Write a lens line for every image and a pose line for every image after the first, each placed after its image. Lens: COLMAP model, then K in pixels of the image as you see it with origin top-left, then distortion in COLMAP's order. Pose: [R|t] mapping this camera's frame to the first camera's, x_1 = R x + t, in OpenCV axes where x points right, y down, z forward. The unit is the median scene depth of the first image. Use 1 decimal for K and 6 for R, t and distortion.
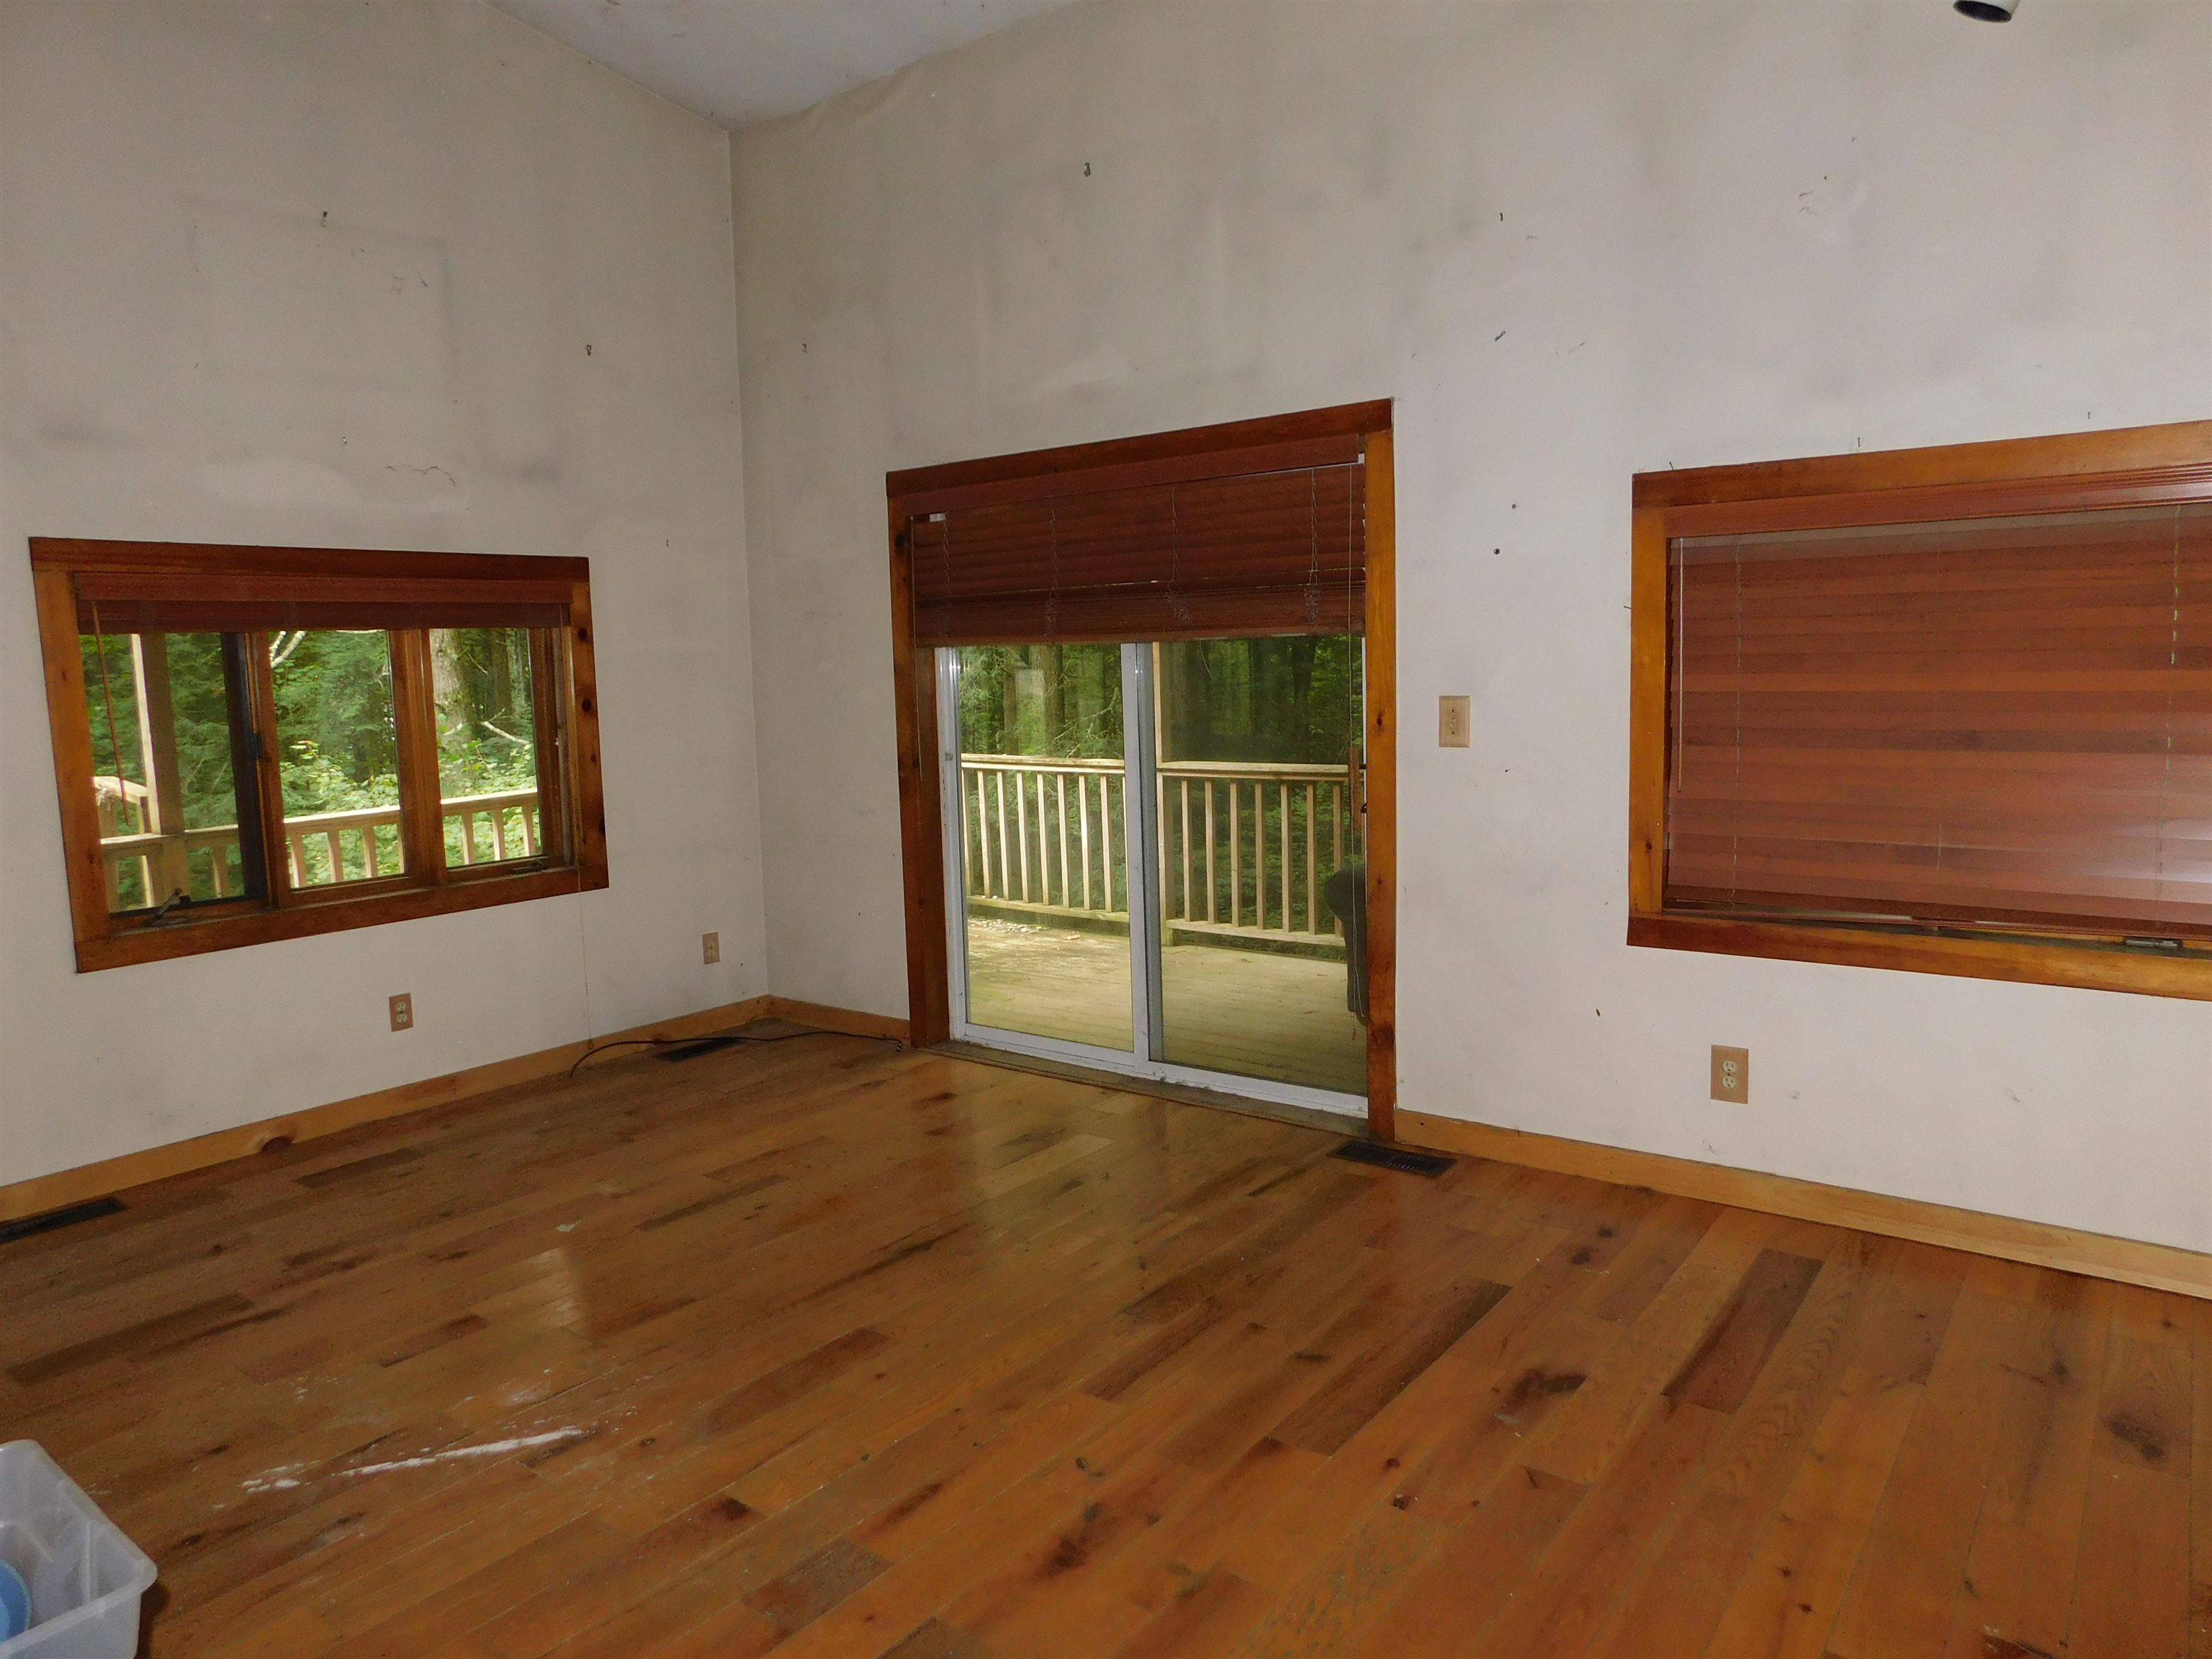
lens RADIAL K [[1464.6, 0, 1109.2], [0, 1464.6, 822.5], [0, 0, 1]] dist [-0.066261, 0.052175]
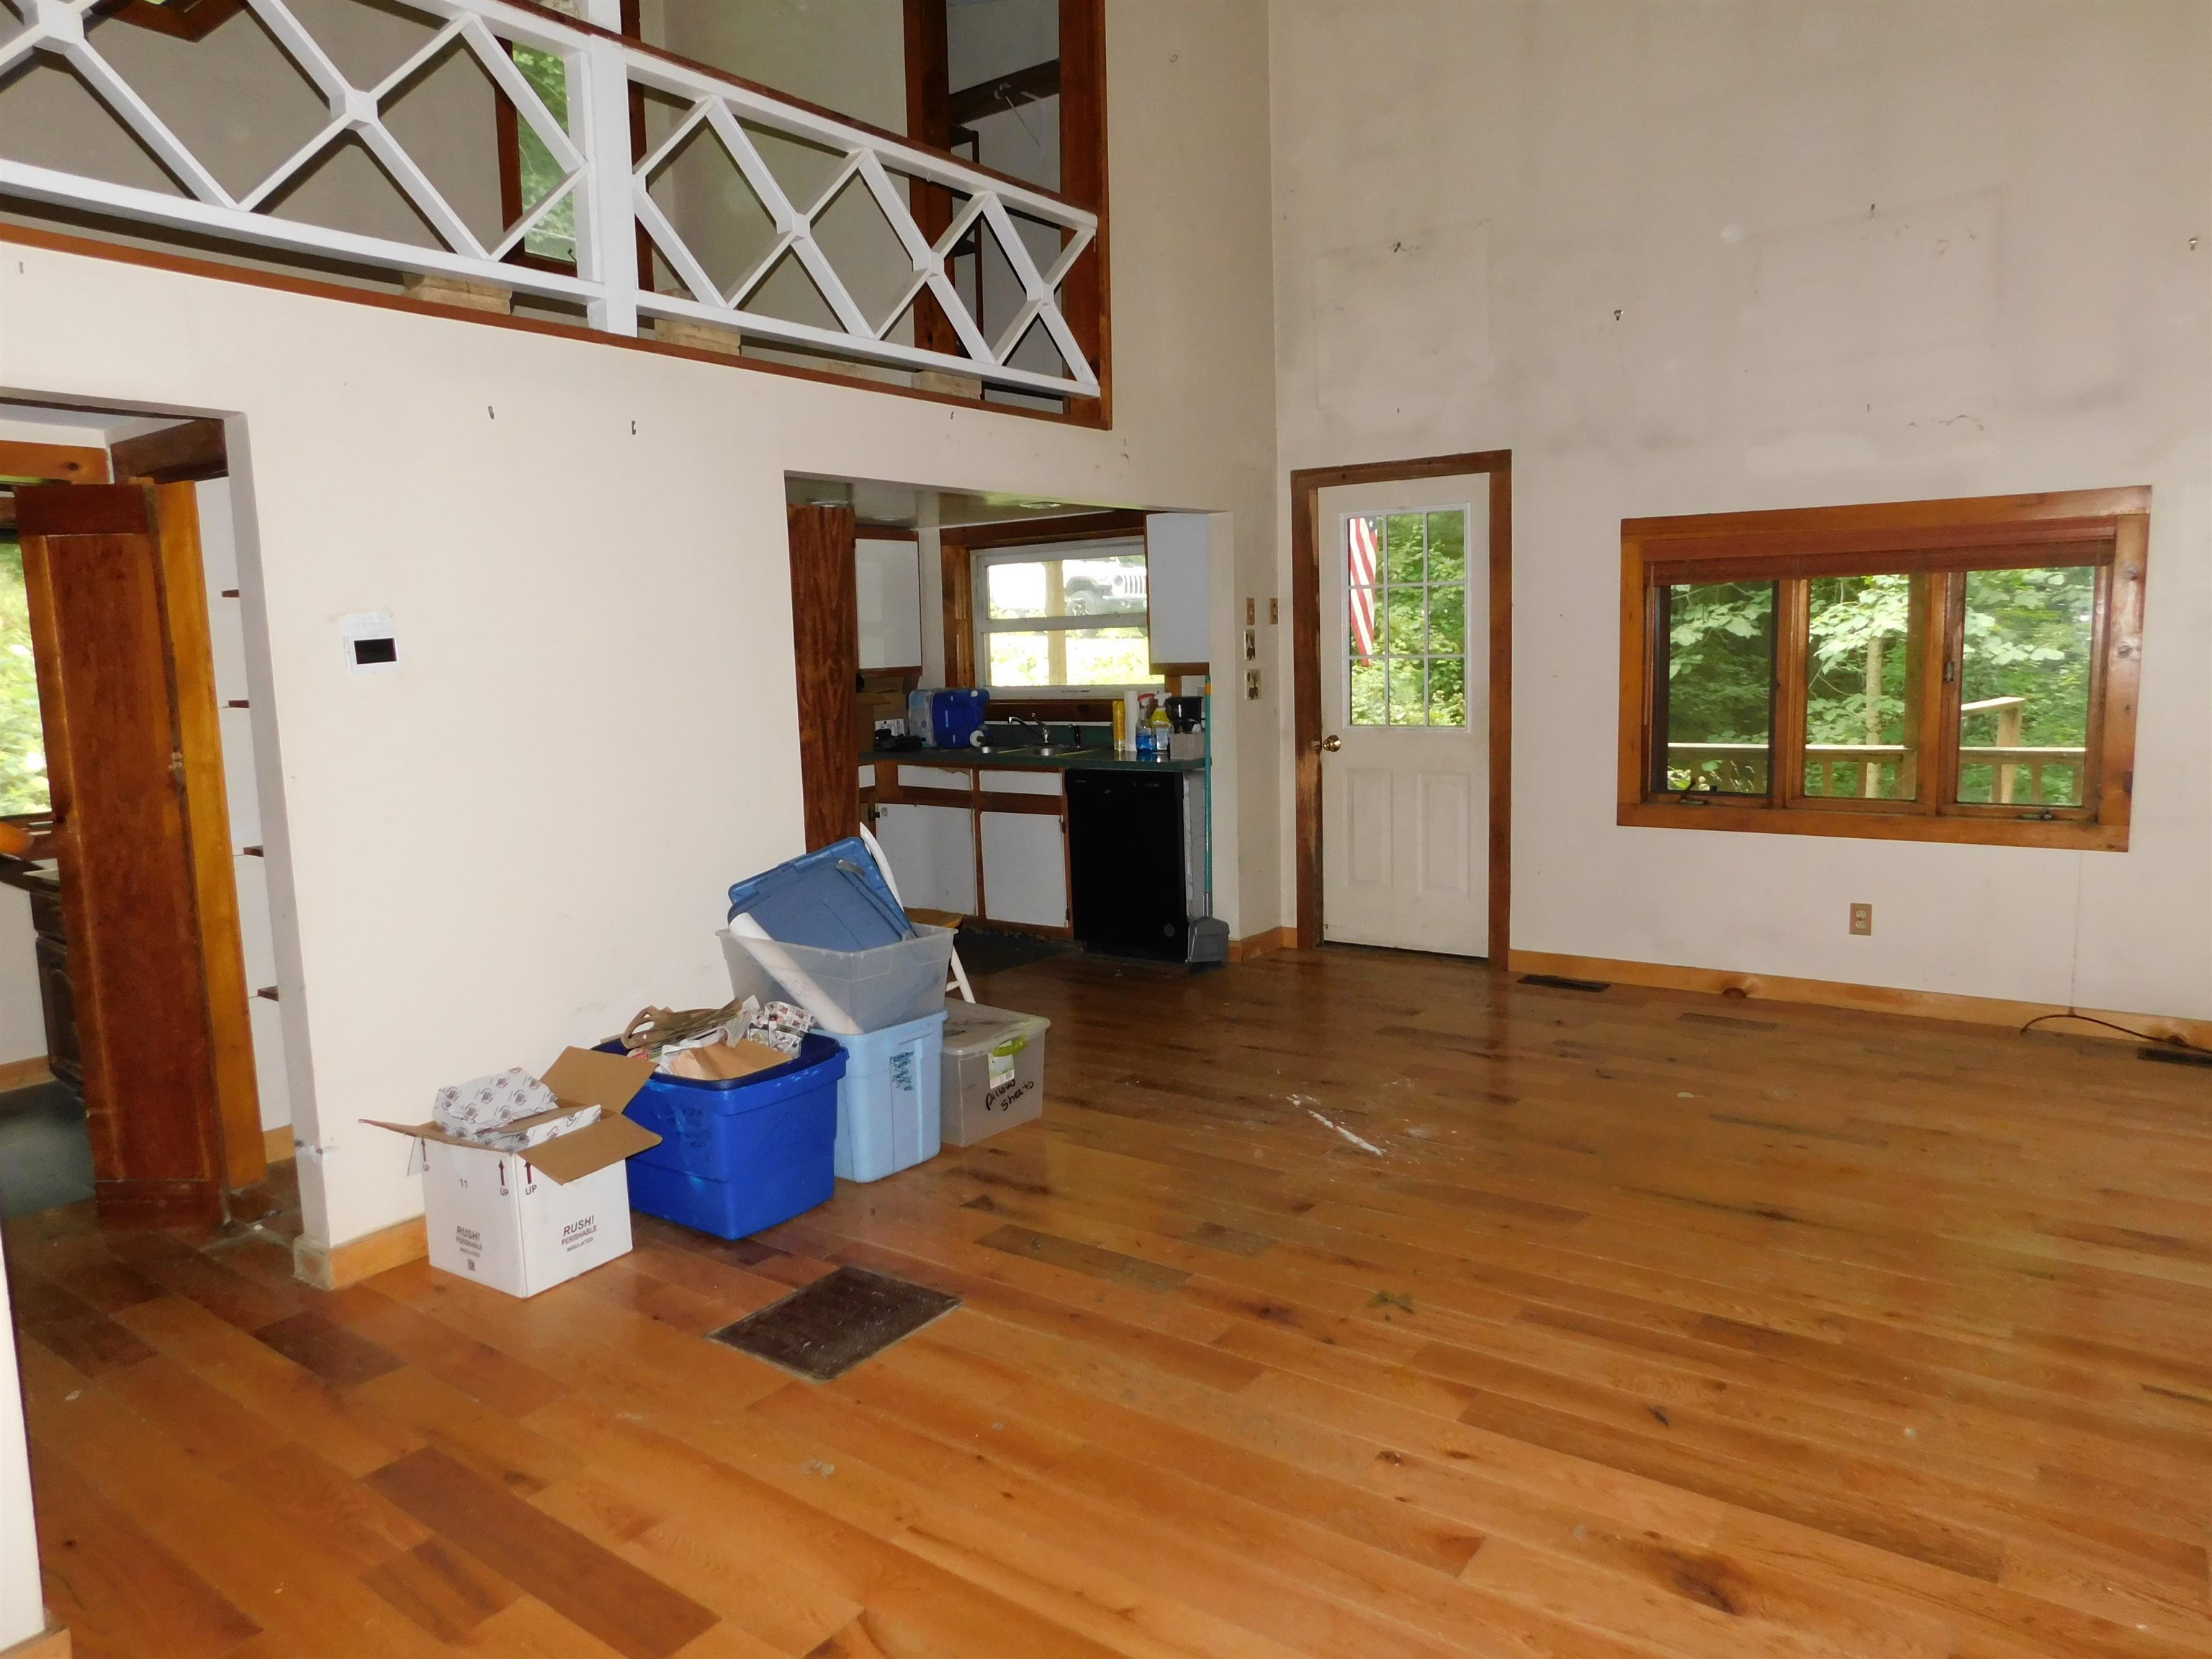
lens RADIAL K [[1464.6, 0, 1090.7], [0, 1464.6, 820.7], [0, 0, 1]] dist [-0.066261, 0.052175]
pose [[0.014747, 0.150257, -0.988537, 0.701017], [-0.088045, 0.984999, 0.148405, -0.067287], [0.996007, 0.084847, 0.027755, 0.438275]]
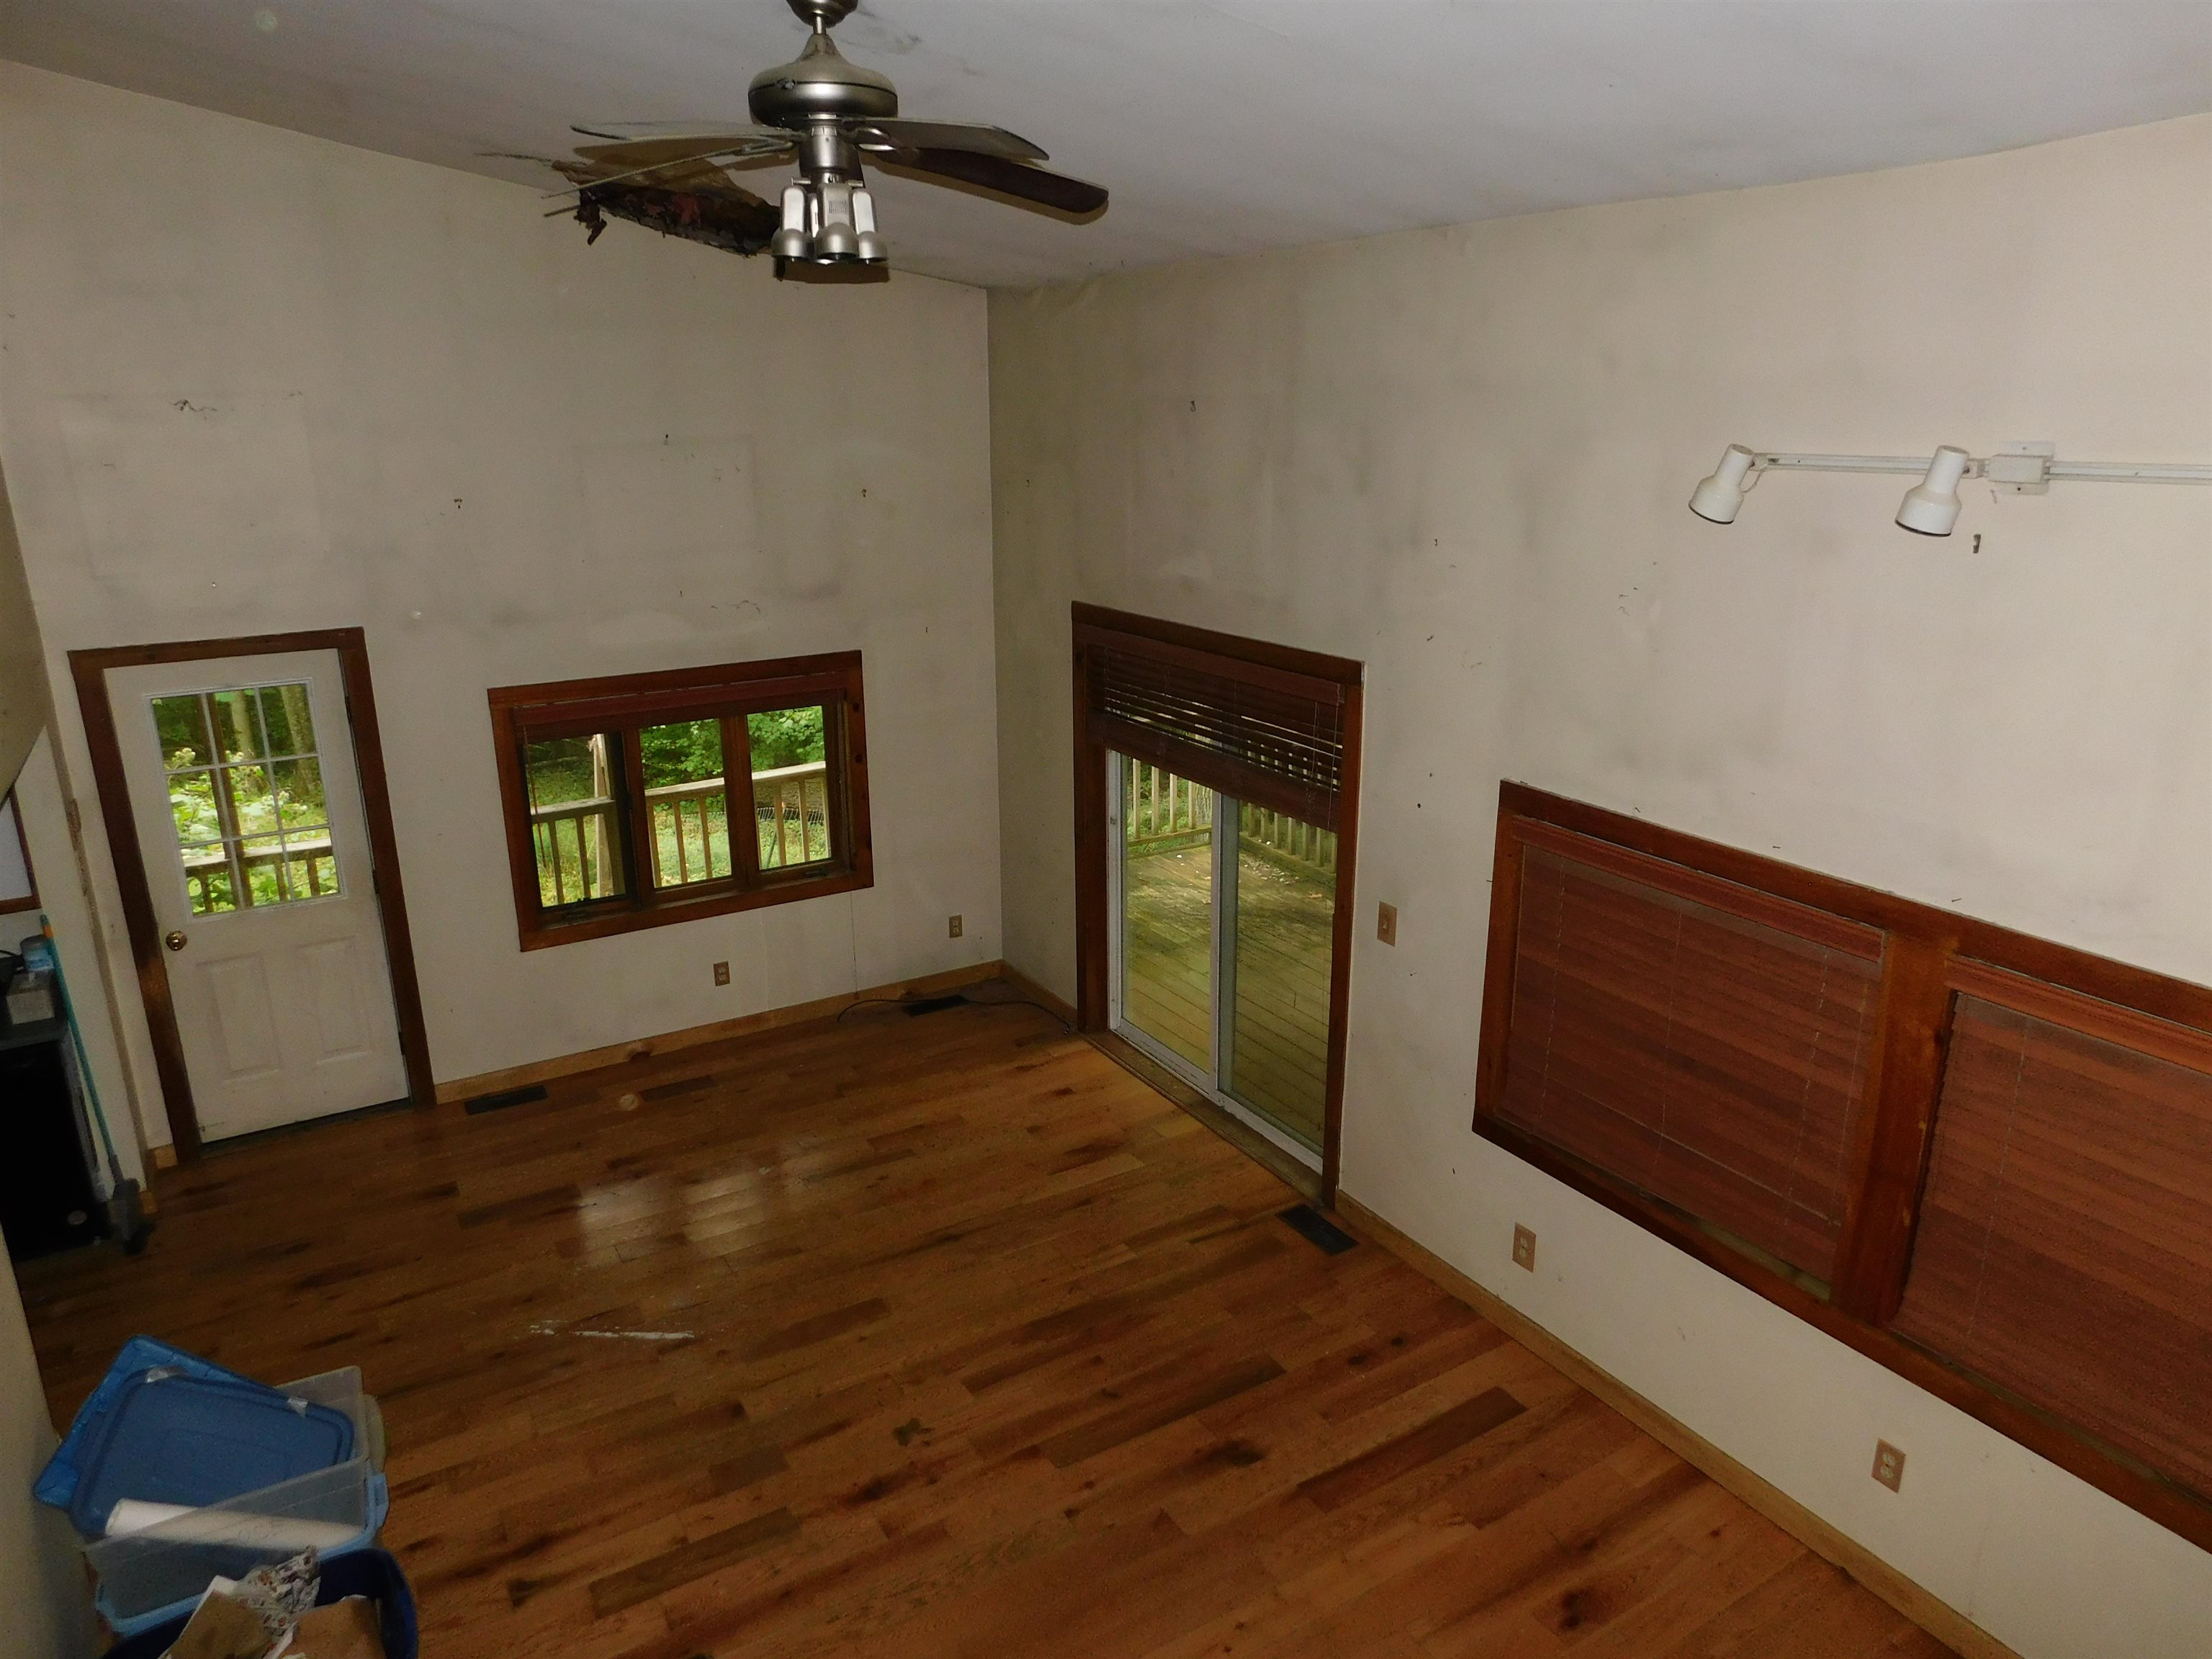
lens RADIAL K [[1464.6, 0, 1109.0], [0, 1464.6, 827.2], [0, 0, 1]] dist [-0.066261, 0.052175]
pose [[0.931509, 0.121170, -0.342941, 0.438102], [-0.057835, 0.980225, 0.189246, -0.378899], [0.359090, -0.156451, 0.920096, -0.240821]]
